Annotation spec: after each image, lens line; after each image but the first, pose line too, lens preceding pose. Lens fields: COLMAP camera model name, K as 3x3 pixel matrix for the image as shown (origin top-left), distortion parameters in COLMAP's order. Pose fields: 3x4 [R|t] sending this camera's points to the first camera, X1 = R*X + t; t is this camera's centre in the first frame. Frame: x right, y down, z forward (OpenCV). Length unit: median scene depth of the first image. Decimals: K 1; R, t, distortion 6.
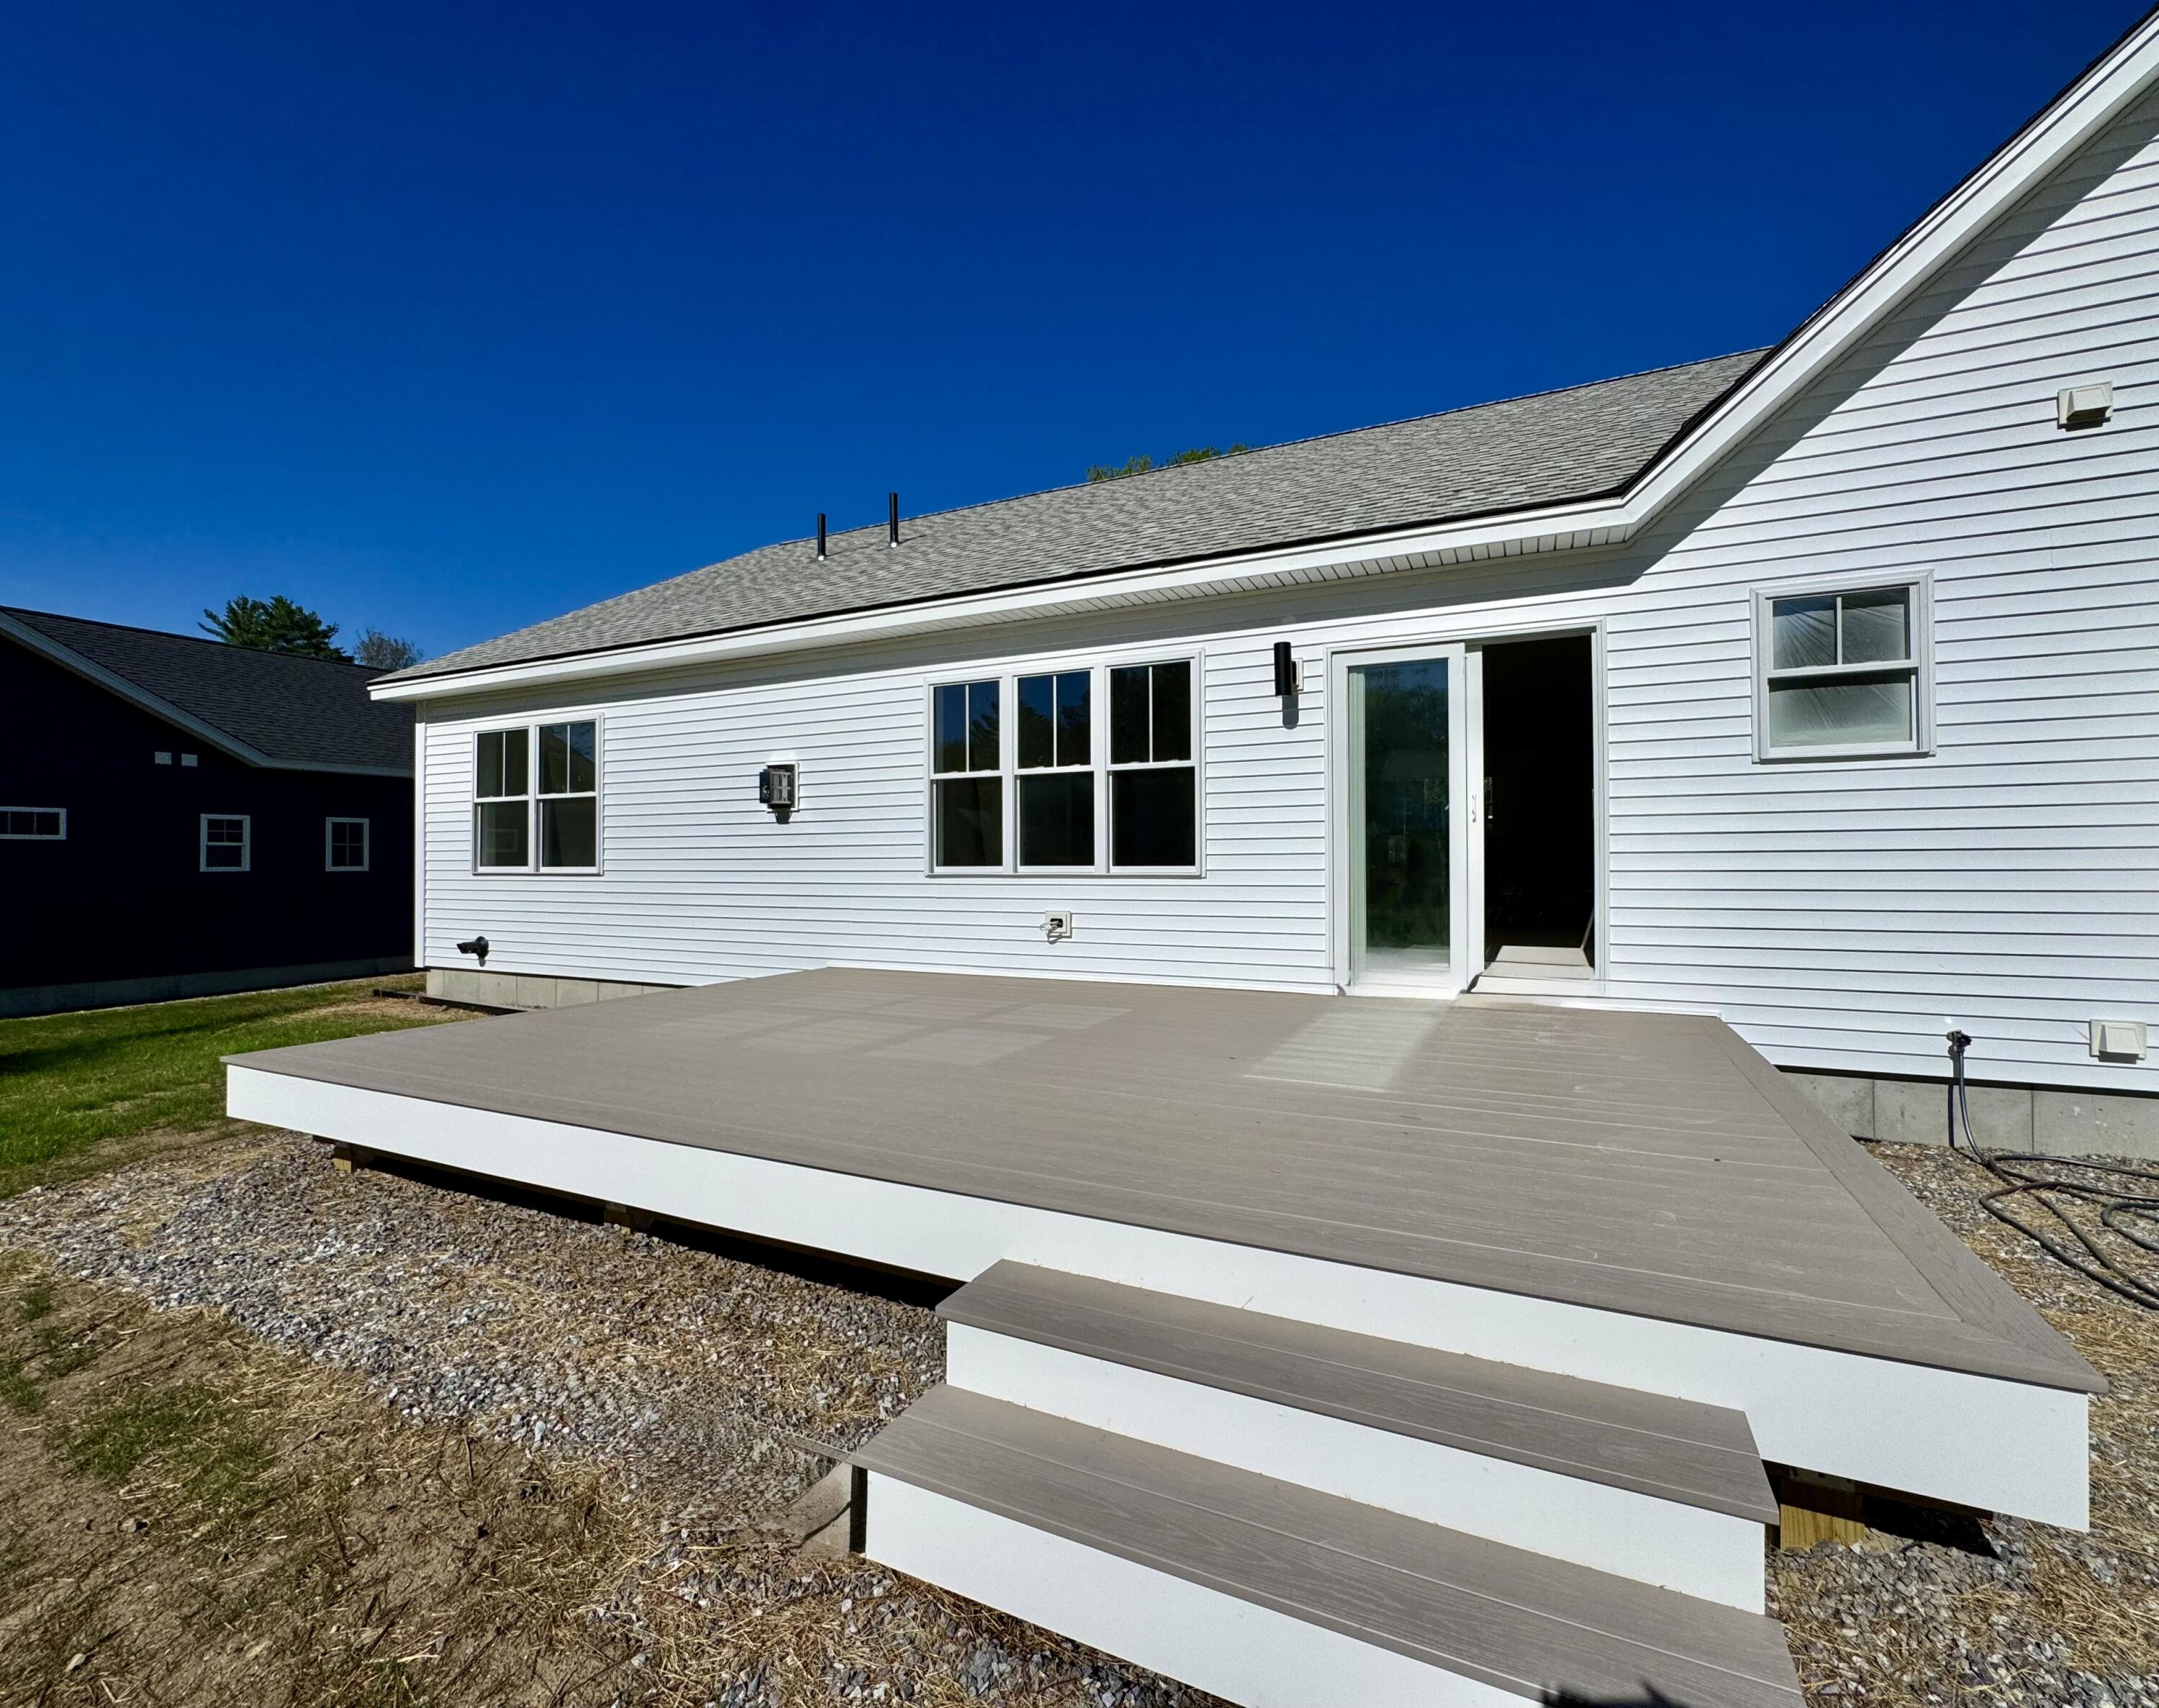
lens RADIAL K [[919.1, 0, 1131.0], [0, 919.1, 852.0], [0, 0, 1]] dist [-0.001921, -0.000349]
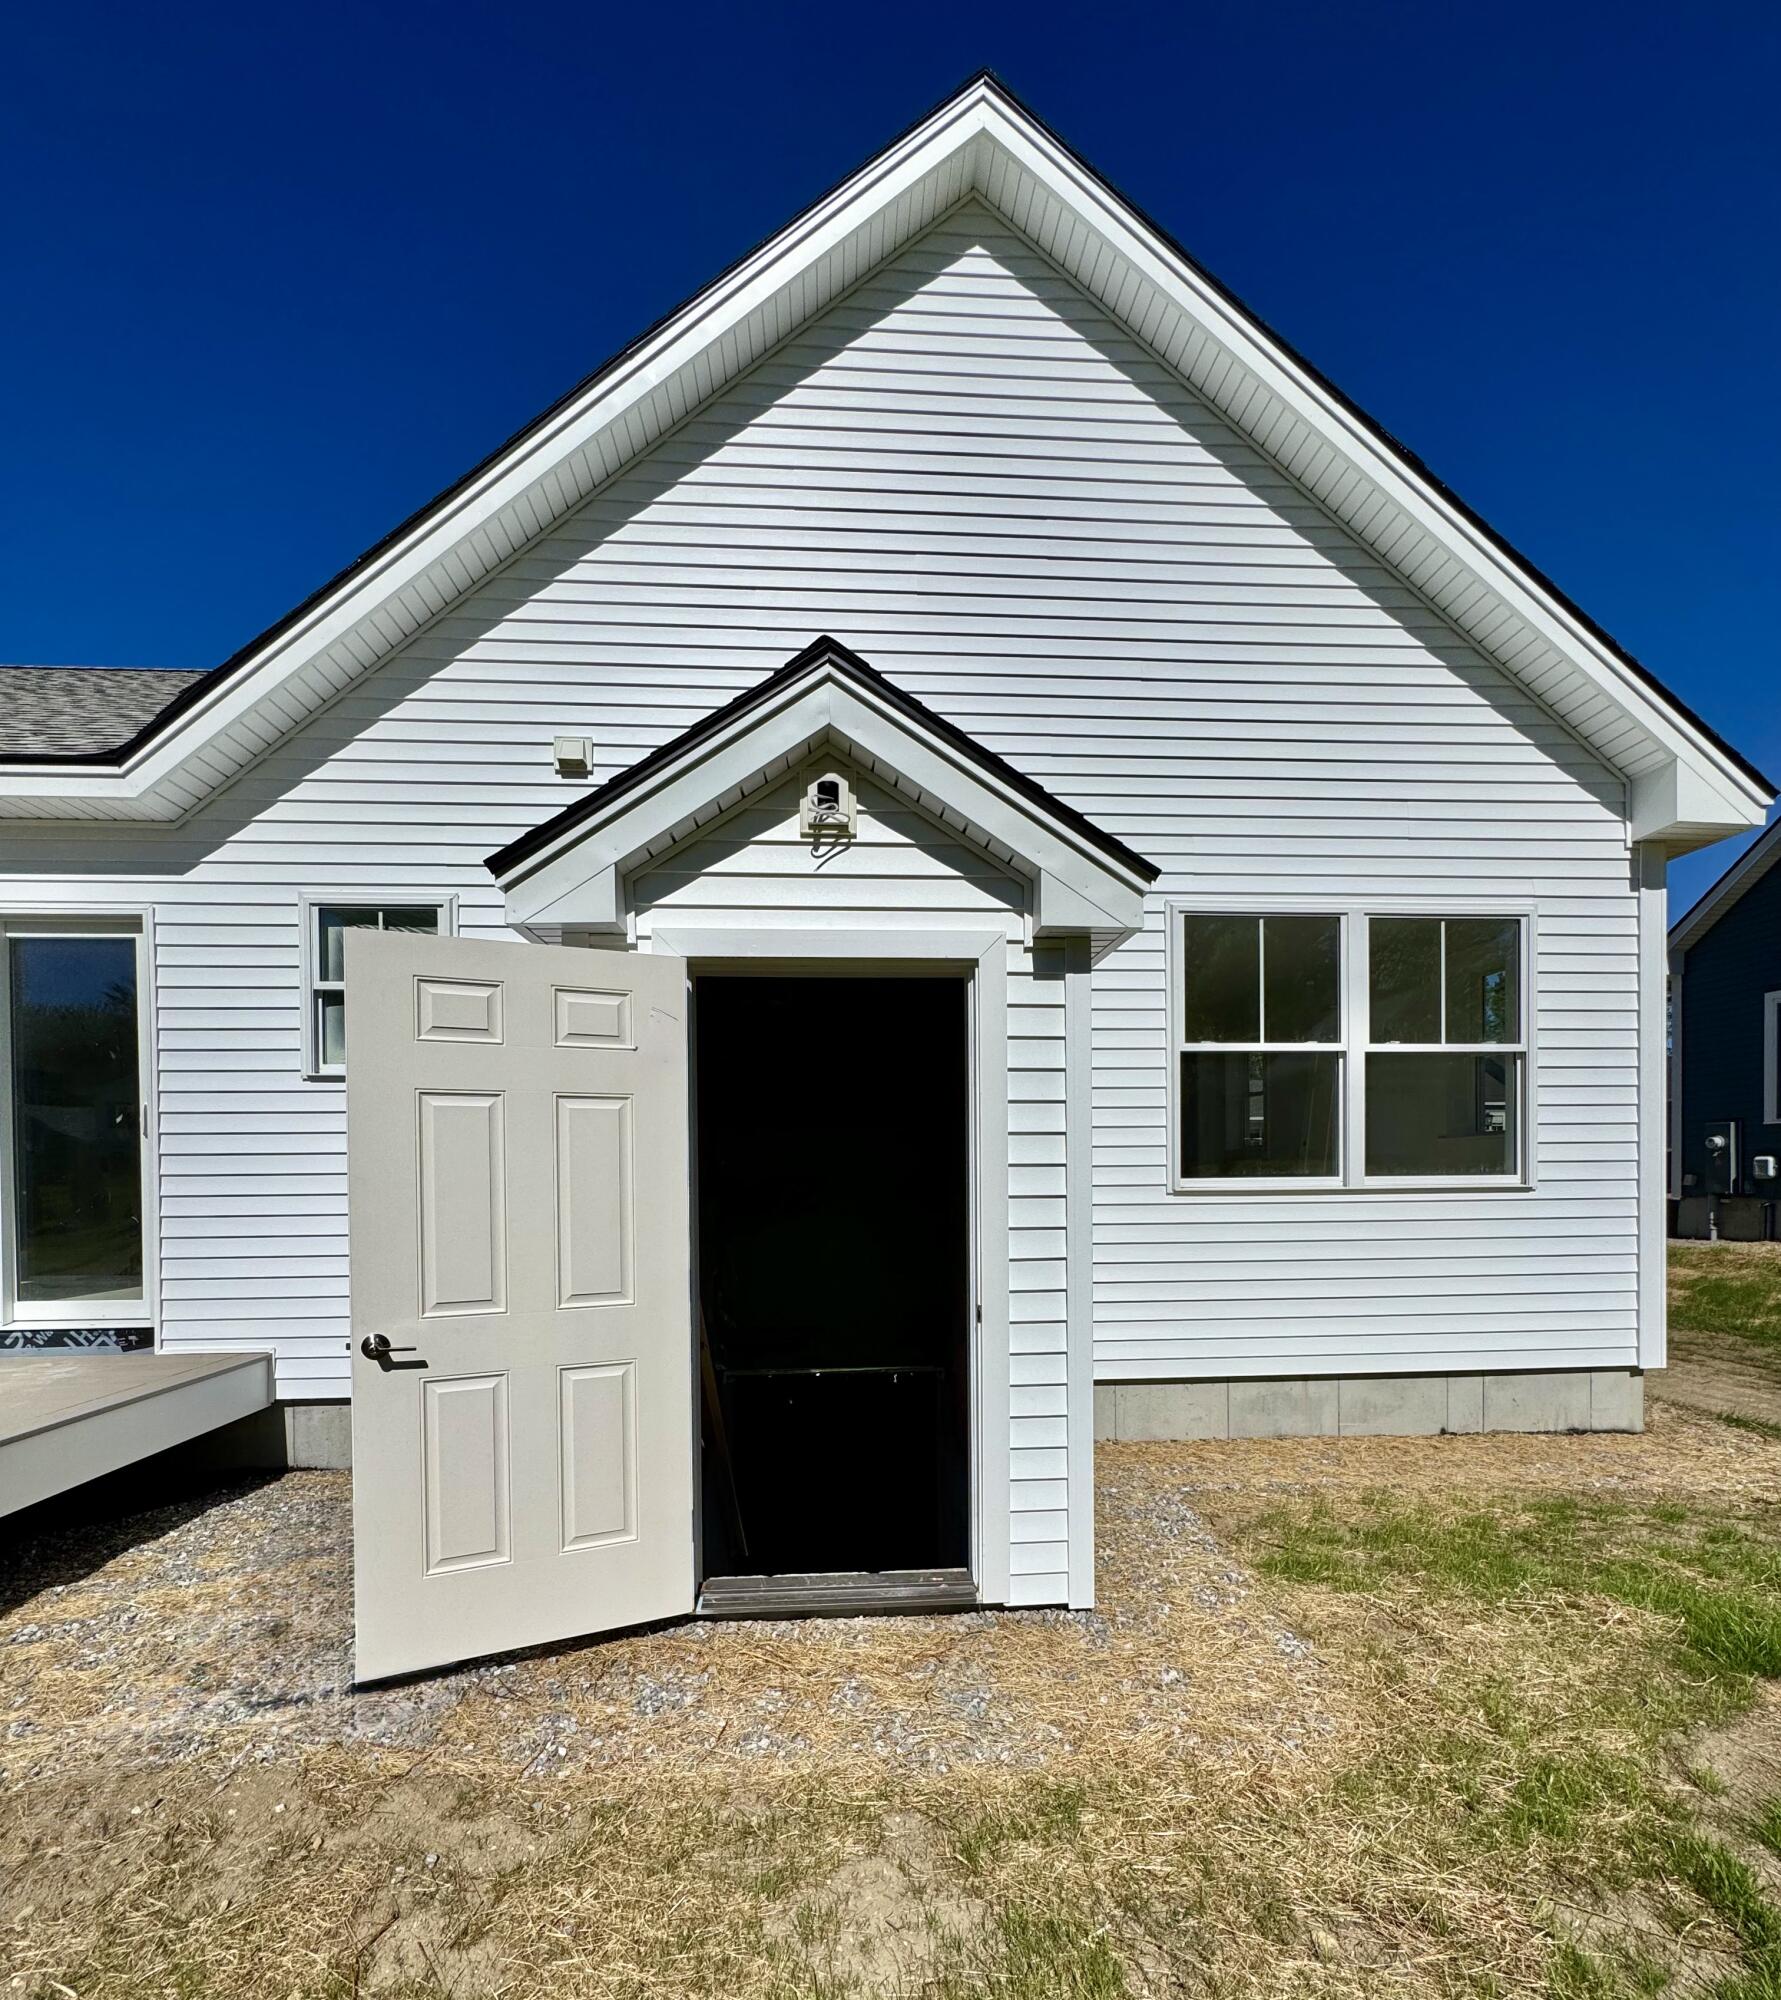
lens RADIAL K [[953.4, 0, 888.5], [0, 953.4, 1185.8], [0, 0, 1]] dist [-0.002601, -0.000436]
pose [[0.878745, -0.010106, 0.477185, 0.613528], [-0.000748, 0.999745, 0.022549, -0.009564], [-0.477291, -0.020172, 0.878514, -0.115924]]
